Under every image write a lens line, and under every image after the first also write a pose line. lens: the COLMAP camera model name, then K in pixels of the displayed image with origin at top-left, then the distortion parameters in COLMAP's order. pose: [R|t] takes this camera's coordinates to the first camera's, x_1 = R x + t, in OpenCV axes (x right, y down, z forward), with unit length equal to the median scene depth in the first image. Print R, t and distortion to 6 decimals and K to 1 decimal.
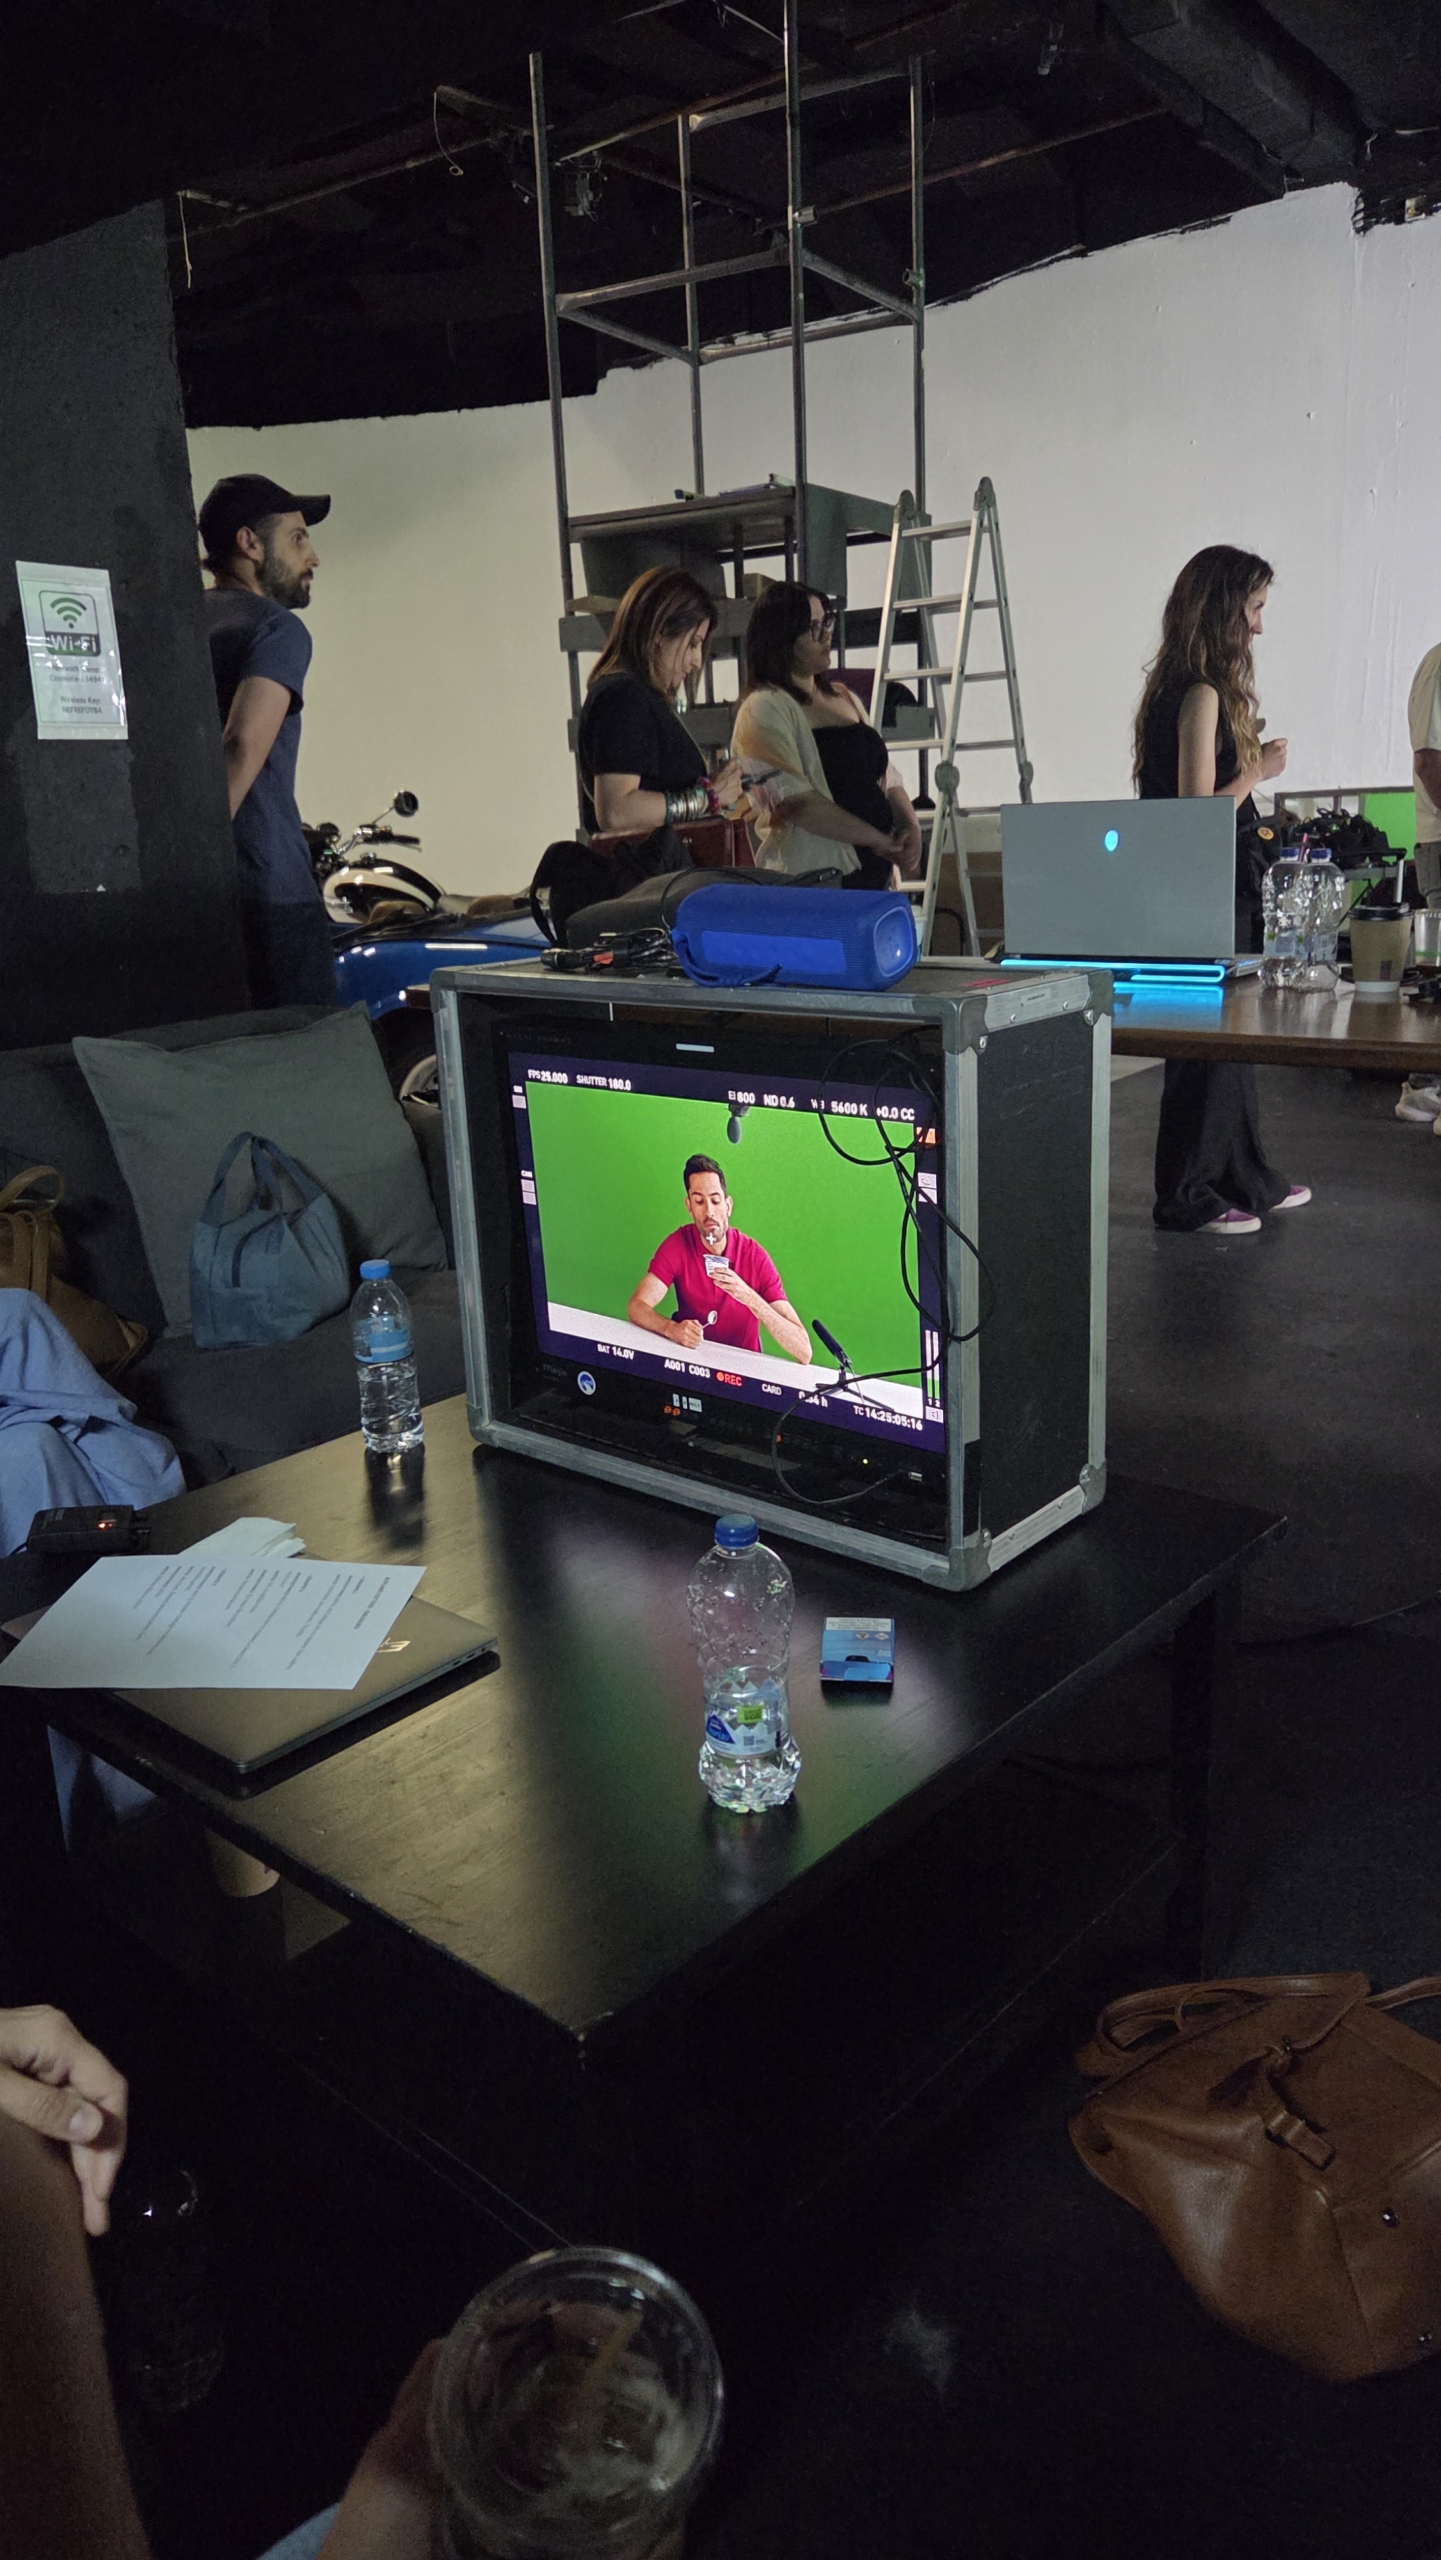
lens RADIAL K [[1698.8, 0, 720.5], [0, 1698.8, 1280.0], [0, 0, 1]] dist [0.005509, -0.024300]
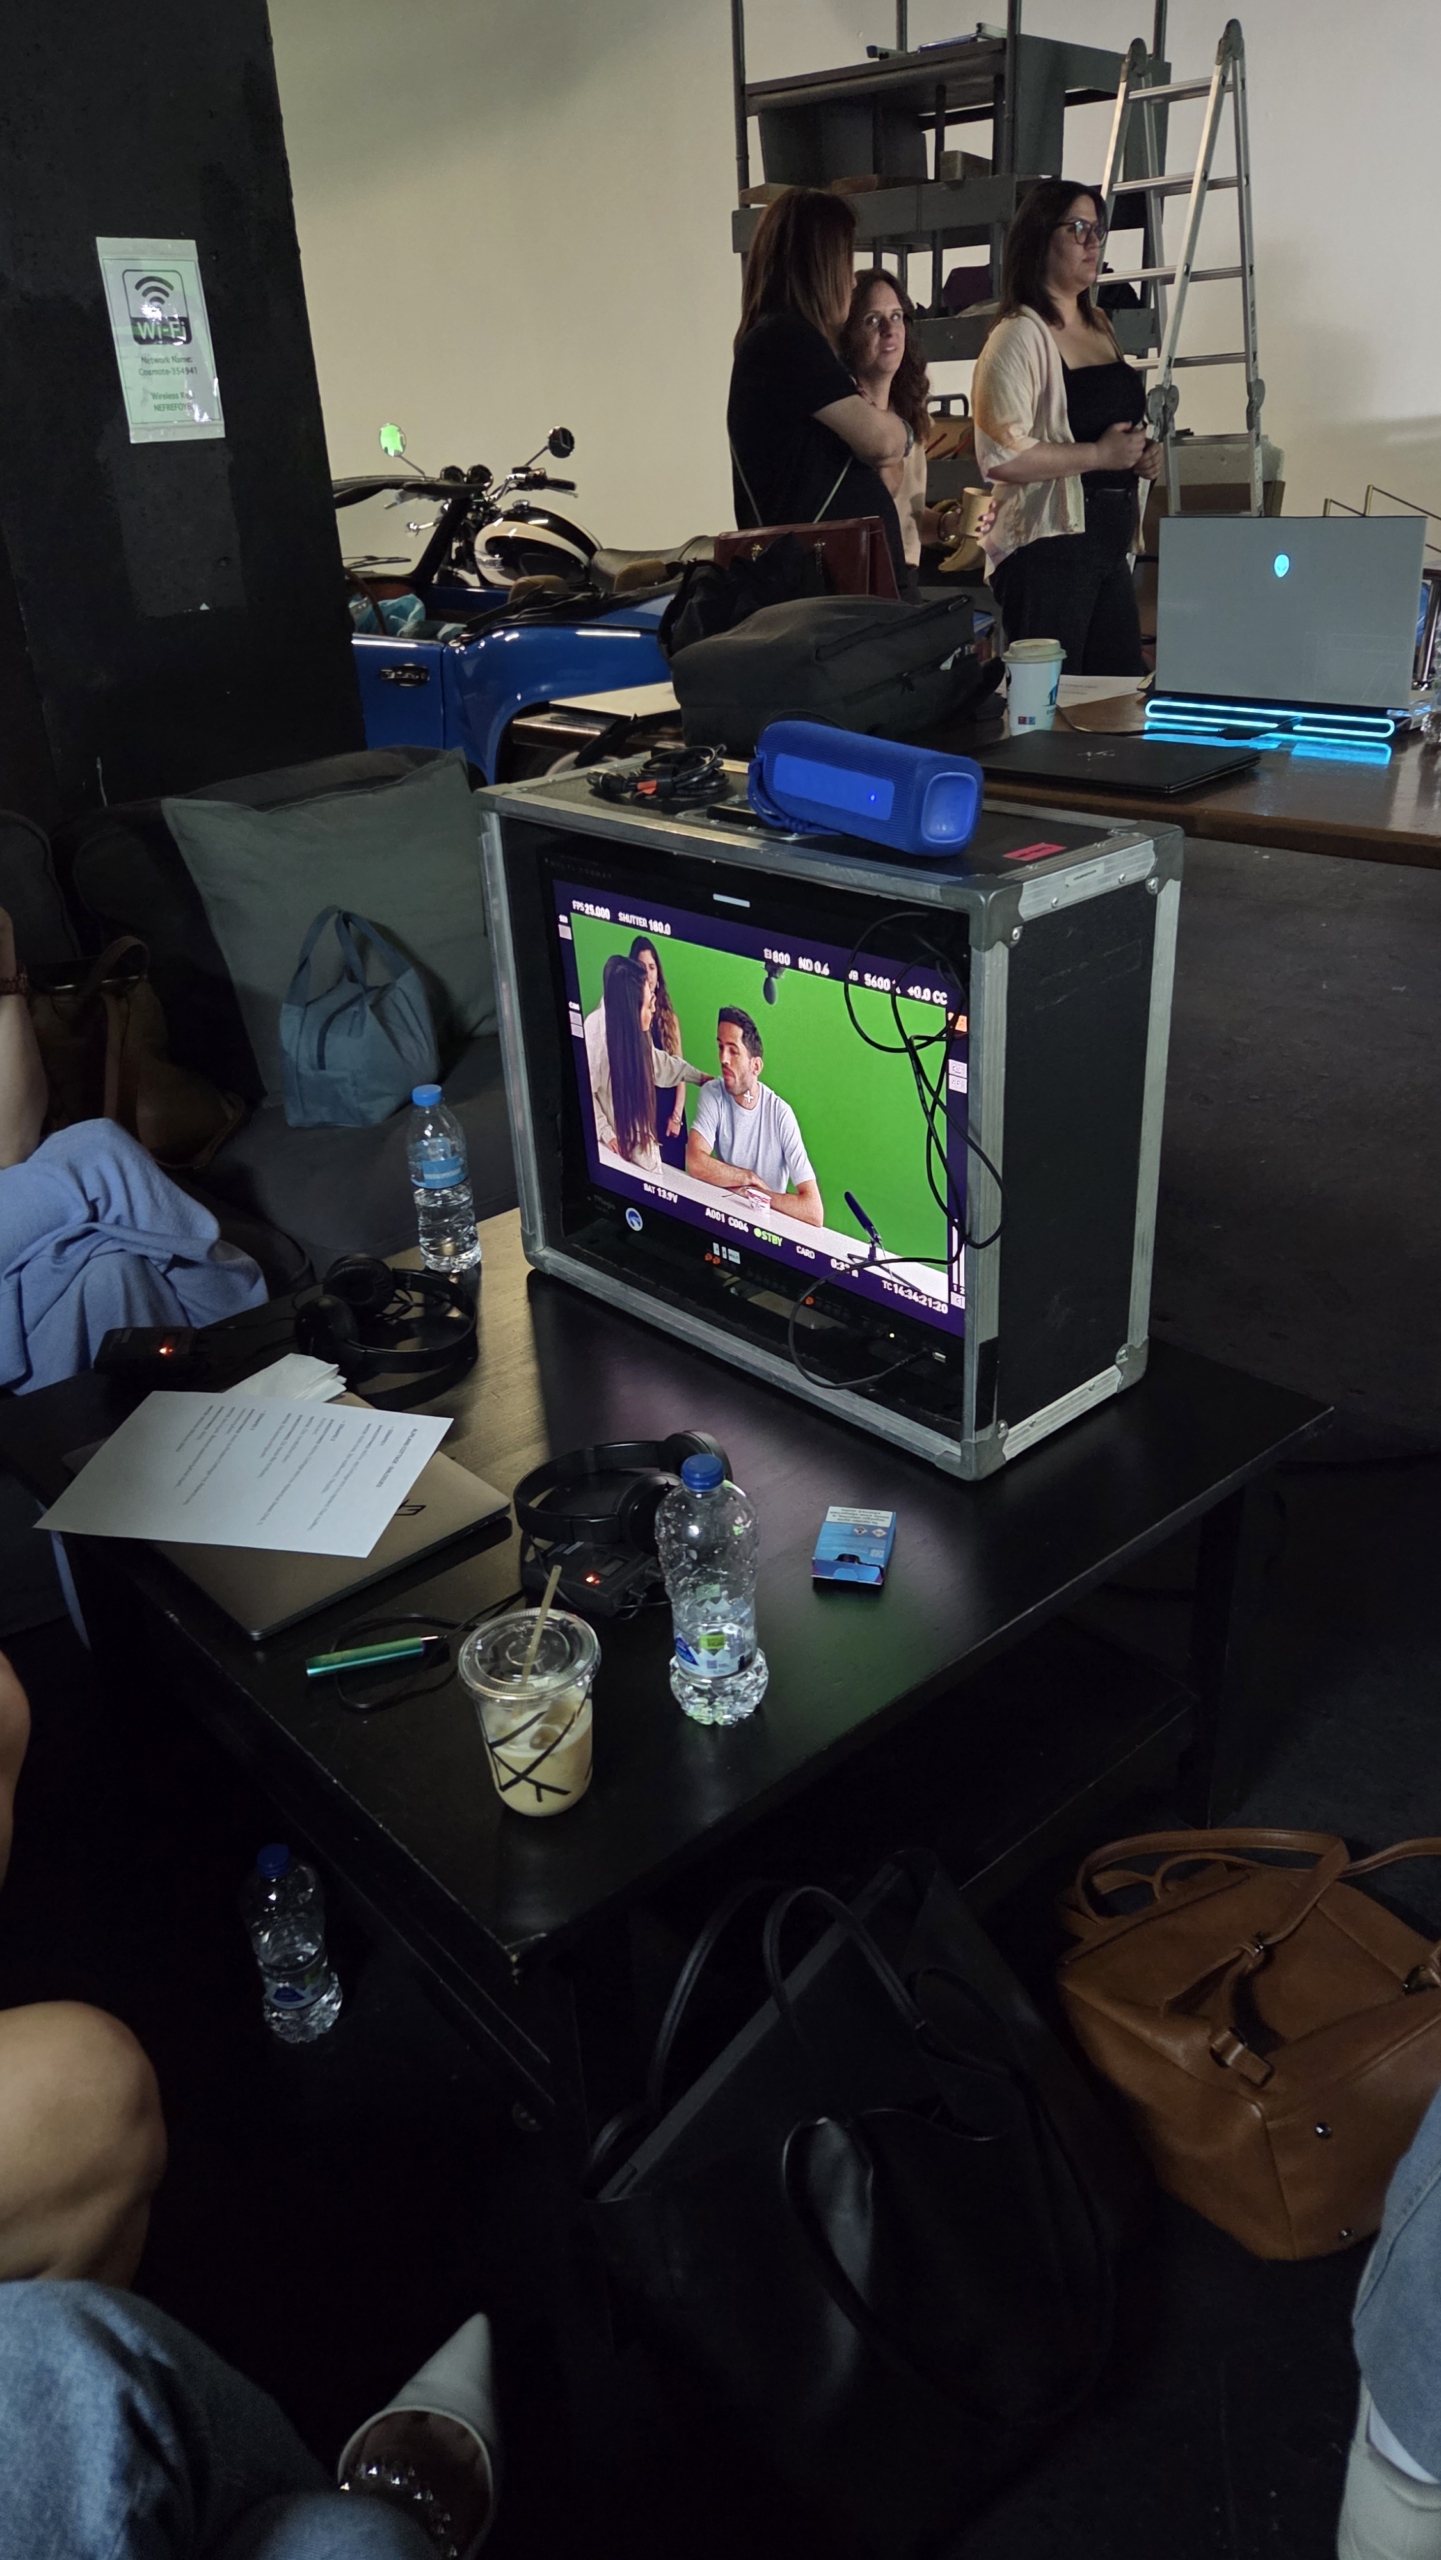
lens RADIAL K [[1698.8, 0, 720.5], [0, 1698.8, 1280.0], [0, 0, 1]] dist [0.005509, -0.024300]
pose [[0.991483, 0.047731, -0.121170, 0.094259], [-0.018836, 0.973191, 0.229225, -0.134515], [0.128863, -0.224991, 0.965802, 0.037066]]
